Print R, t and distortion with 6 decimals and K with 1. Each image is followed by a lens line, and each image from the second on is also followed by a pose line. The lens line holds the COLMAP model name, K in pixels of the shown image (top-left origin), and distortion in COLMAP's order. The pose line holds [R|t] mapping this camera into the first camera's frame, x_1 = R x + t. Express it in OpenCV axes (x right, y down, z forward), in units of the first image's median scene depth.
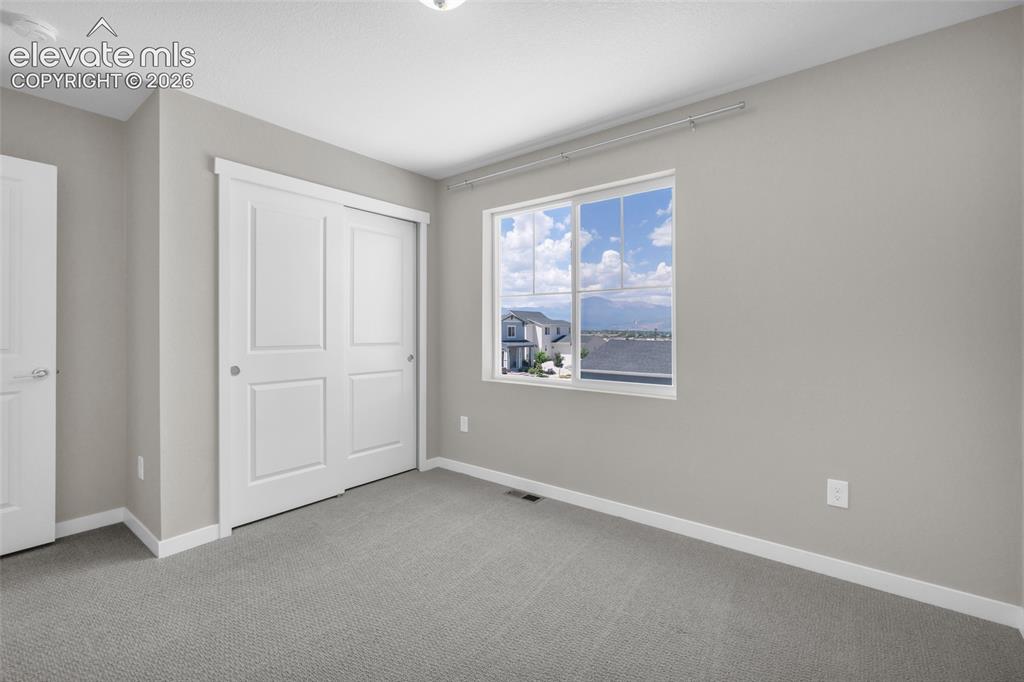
lens RADIAL K [[449.4, 0, 511.3], [0, 449.4, 329.6], [0, 0, 1]] dist [0.000530, 0.000064]
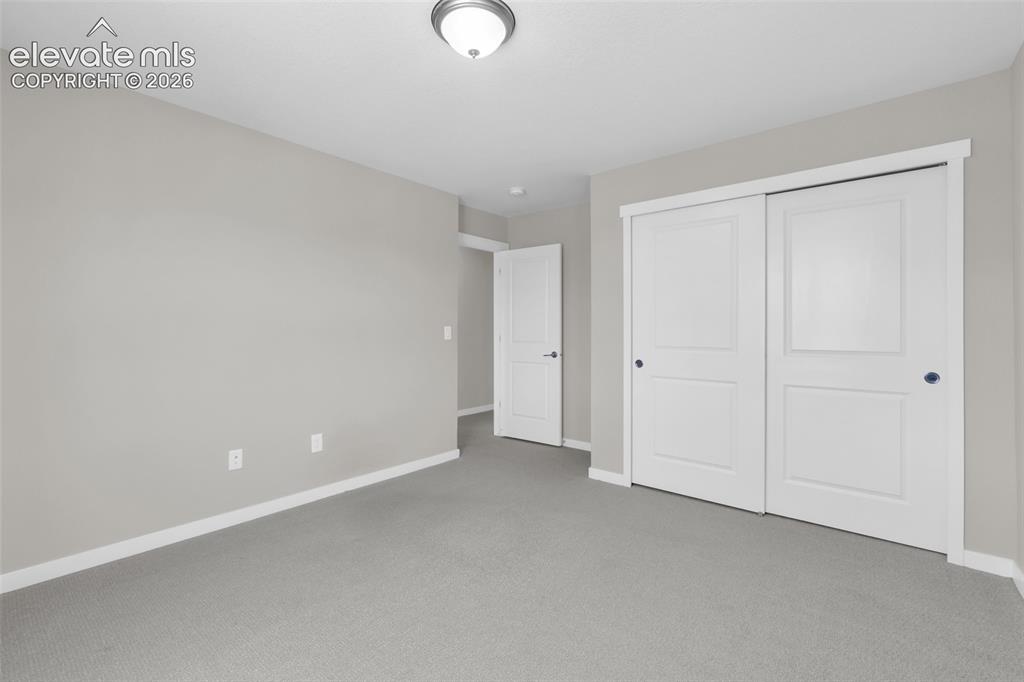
lens RADIAL K [[449.4, 0, 511.3], [0, 449.4, 329.6], [0, 0, 1]] dist [0.000530, 0.000064]
pose [[-0.014910, -0.000549, -0.999889, 0.715548], [0.000305, 1.000000, -0.000554, -0.007937], [0.999889, -0.000313, -0.014909, 0.677940]]
